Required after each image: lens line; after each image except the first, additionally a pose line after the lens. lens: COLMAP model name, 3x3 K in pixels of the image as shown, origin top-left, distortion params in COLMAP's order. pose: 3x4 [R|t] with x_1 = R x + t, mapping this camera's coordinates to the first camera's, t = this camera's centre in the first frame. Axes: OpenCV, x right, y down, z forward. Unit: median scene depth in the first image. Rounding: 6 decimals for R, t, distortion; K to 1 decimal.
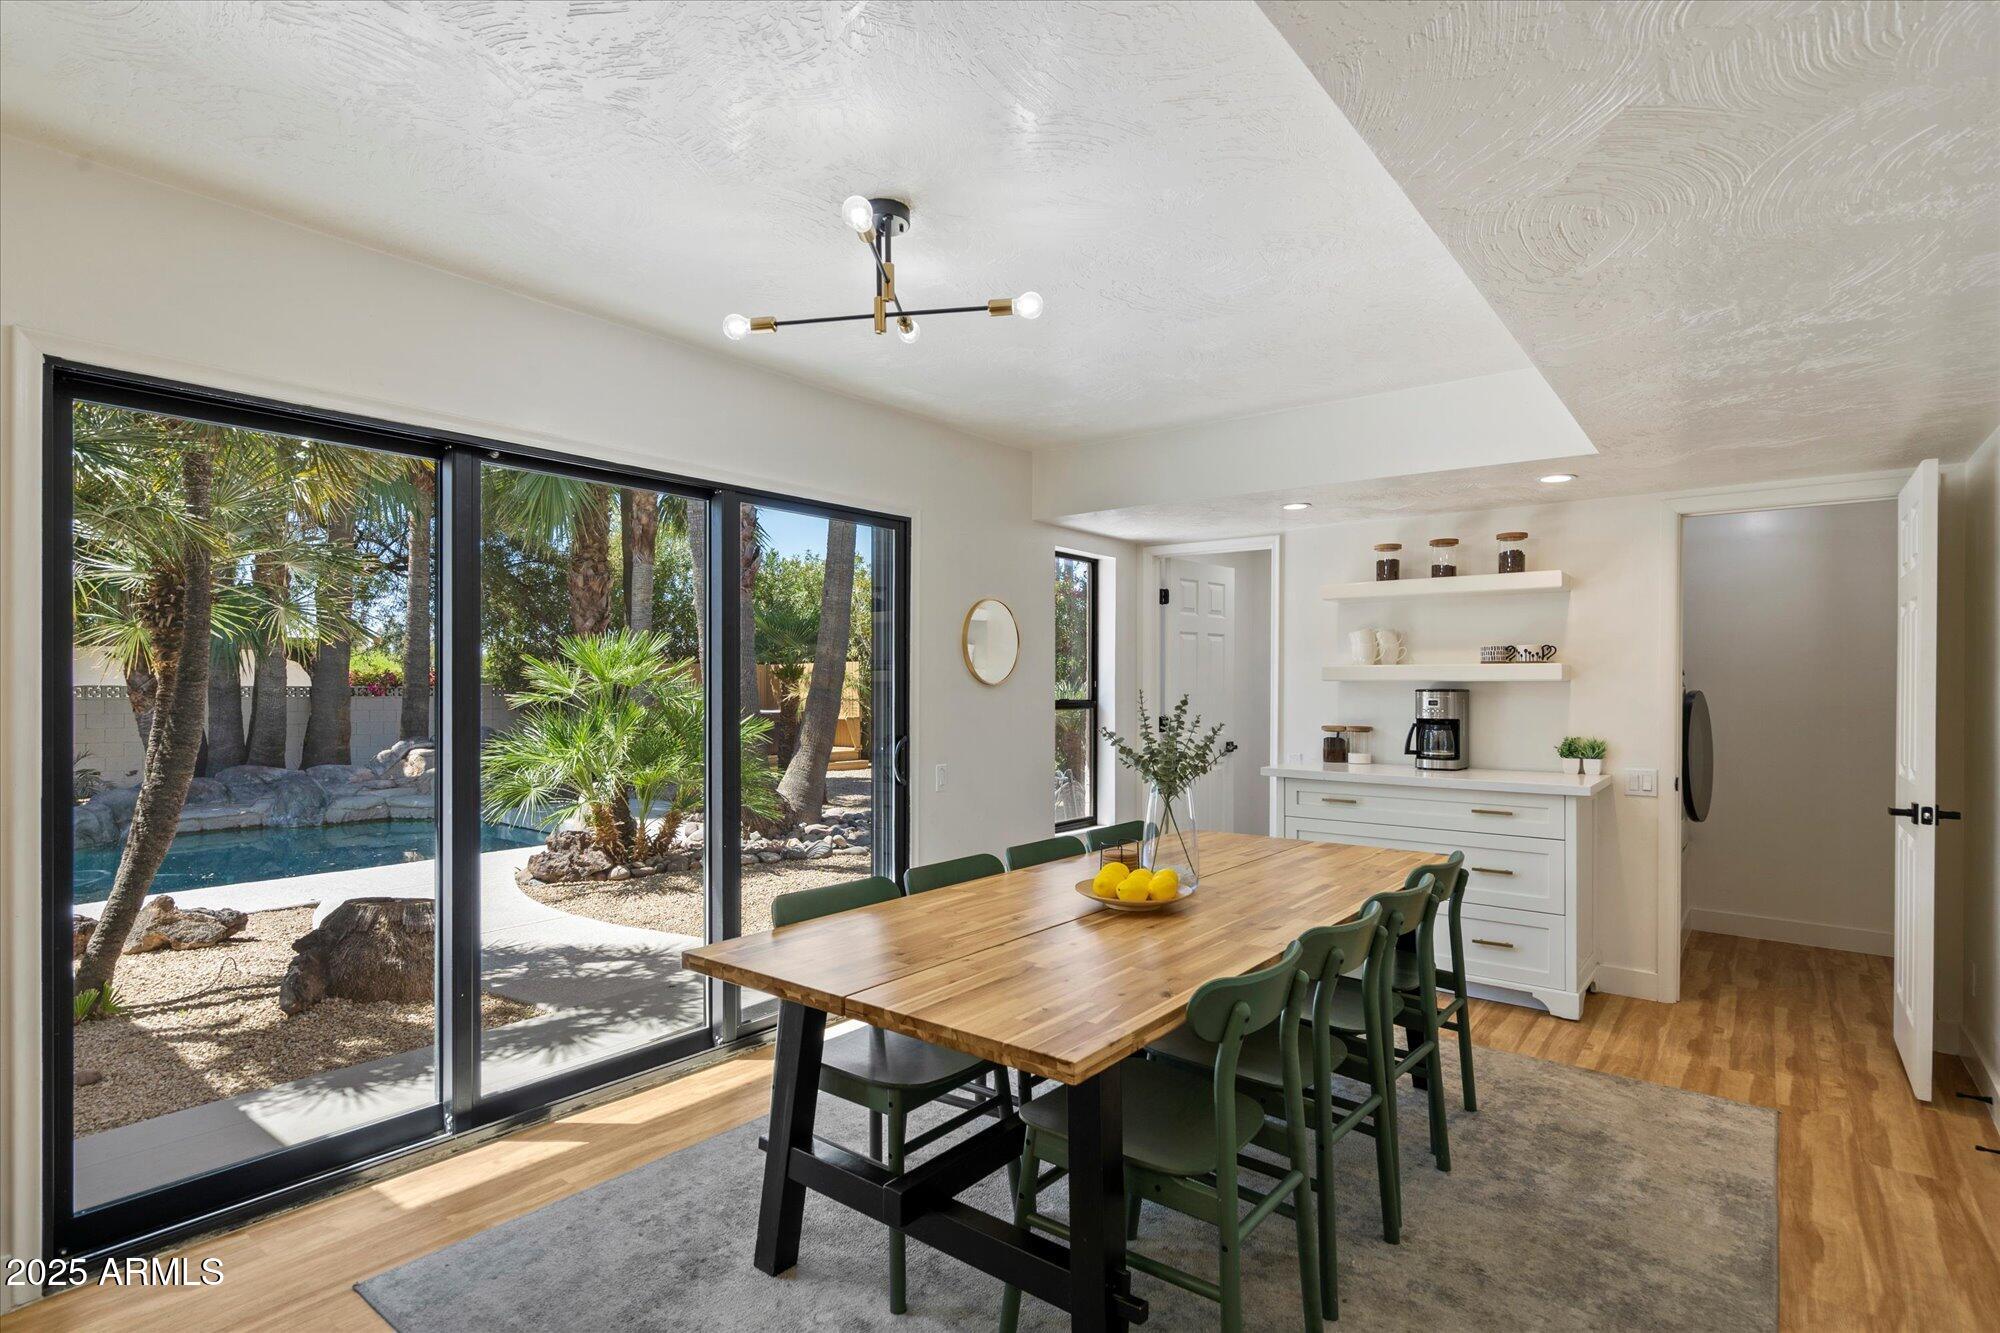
lens RADIAL K [[981.1, 0, 1000.0], [0, 981.1, 666.5], [0, 0, 1]] dist [-0.002787, -0.000014]
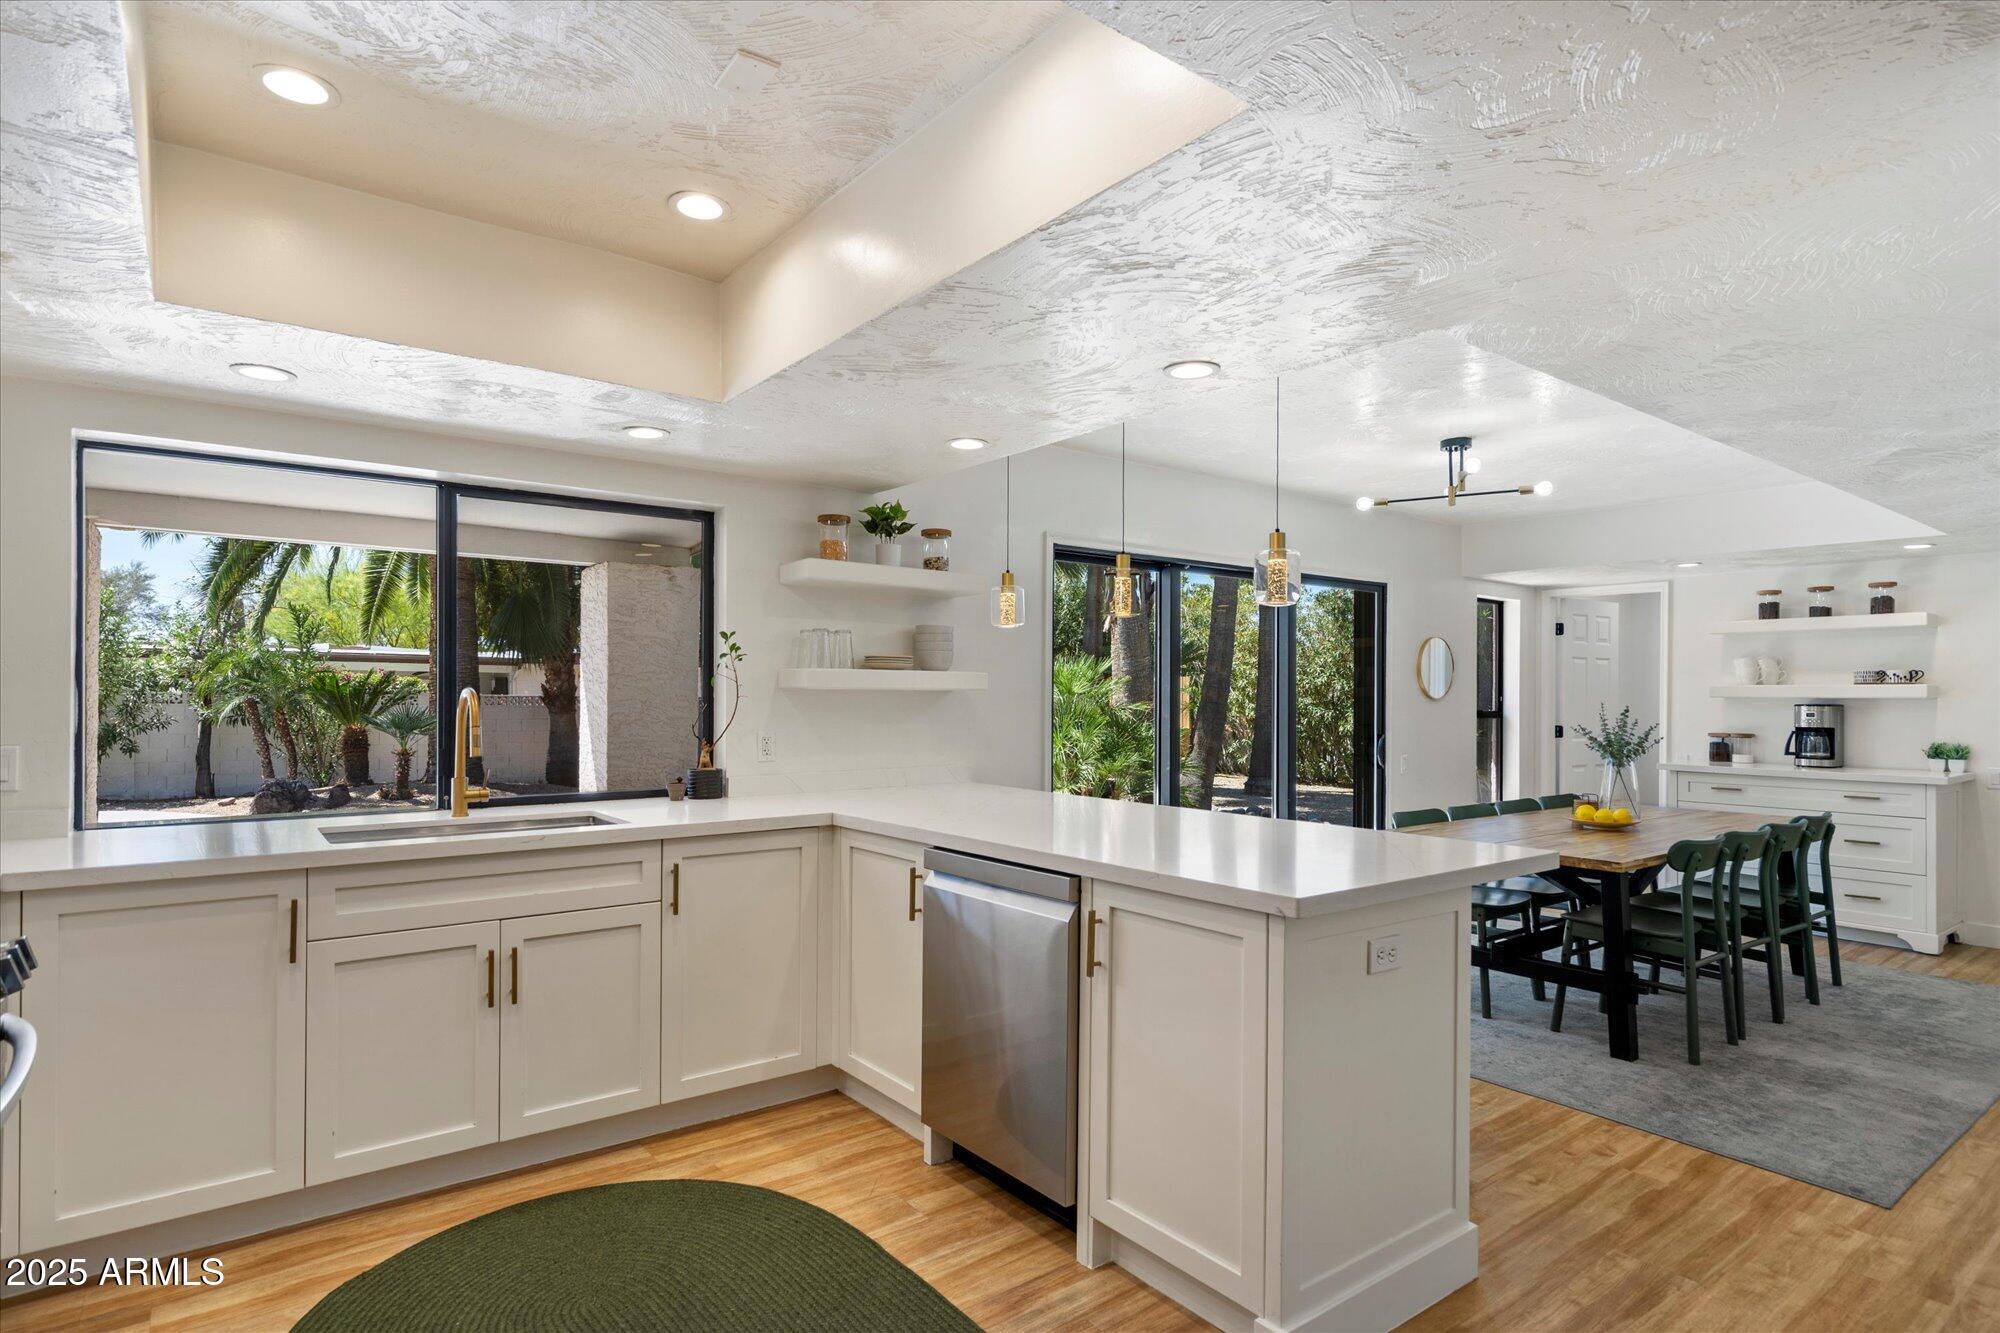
lens RADIAL K [[1020.1, 0, 1000.6], [0, 1020.1, 682.4], [0, 0, 1]] dist [-0.001066, -0.000905]
pose [[0.966171, 0.000074, -0.257903, -0.244487], [0.000628, 0.999996, 0.002639, -0.009885], [0.257902, -0.002712, 0.966167, -0.576315]]
